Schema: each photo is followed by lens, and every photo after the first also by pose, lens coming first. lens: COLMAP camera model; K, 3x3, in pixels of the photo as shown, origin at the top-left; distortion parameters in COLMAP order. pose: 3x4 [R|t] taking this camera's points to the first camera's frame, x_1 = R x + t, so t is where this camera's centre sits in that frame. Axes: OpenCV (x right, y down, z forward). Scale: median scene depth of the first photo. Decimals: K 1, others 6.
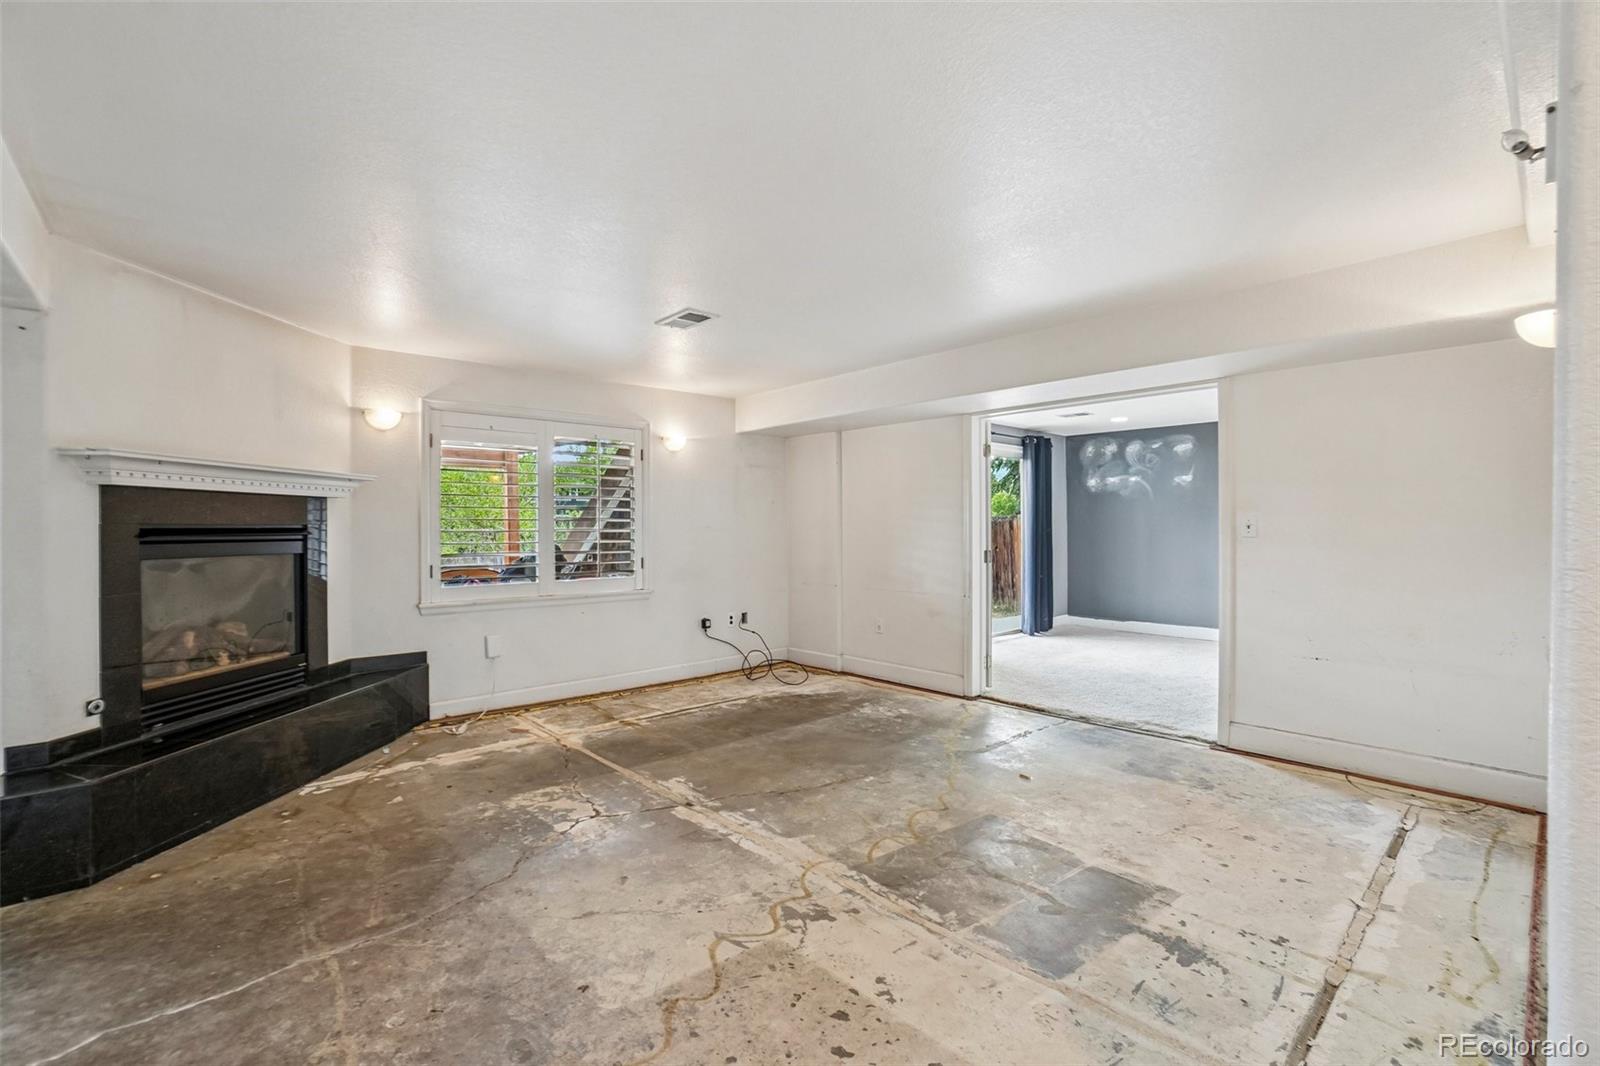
lens RADIAL K [[710.9, 0, 789.8], [0, 710.9, 526.9], [0, 0, 1]] dist [-0.065494, 0.026190]
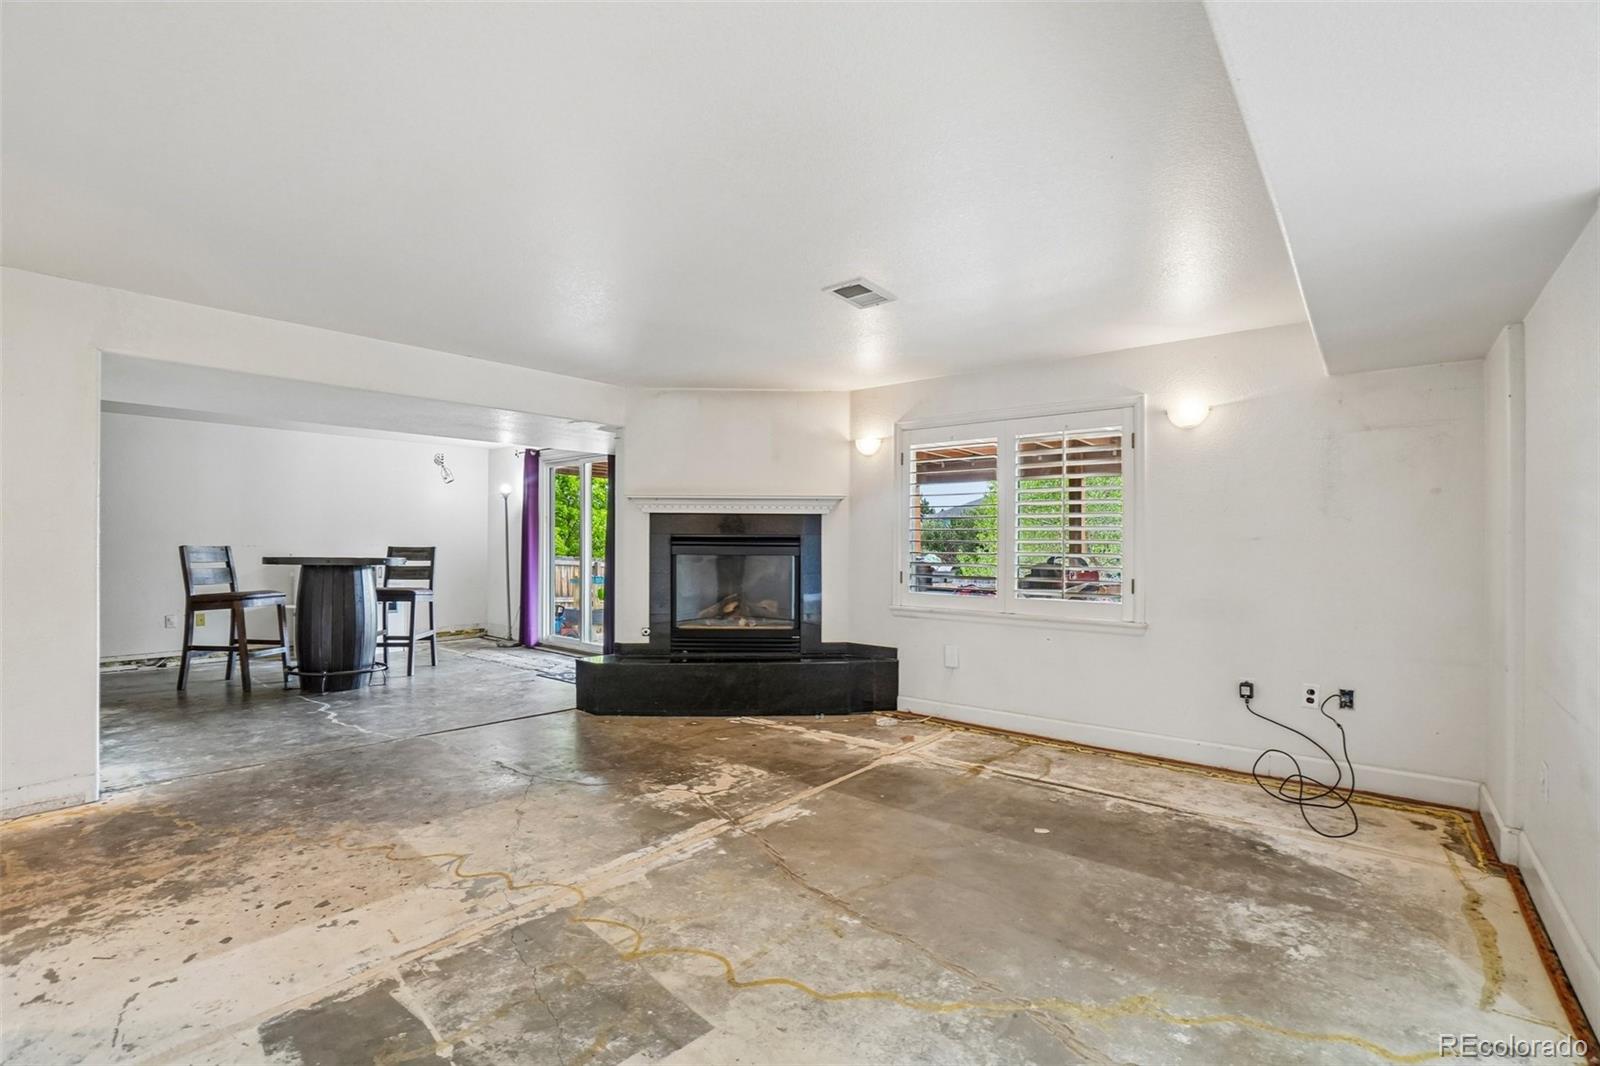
lens RADIAL K [[713.8, 0, 777.9], [0, 713.8, 536.8], [0, 0, 1]] dist [-0.068587, 0.026714]
pose [[0.131084, -0.002267, -0.991369, 0.670819], [-0.004893, 0.999984, -0.002933, 0.004437], [0.991359, 0.005235, 0.131071, 0.760641]]
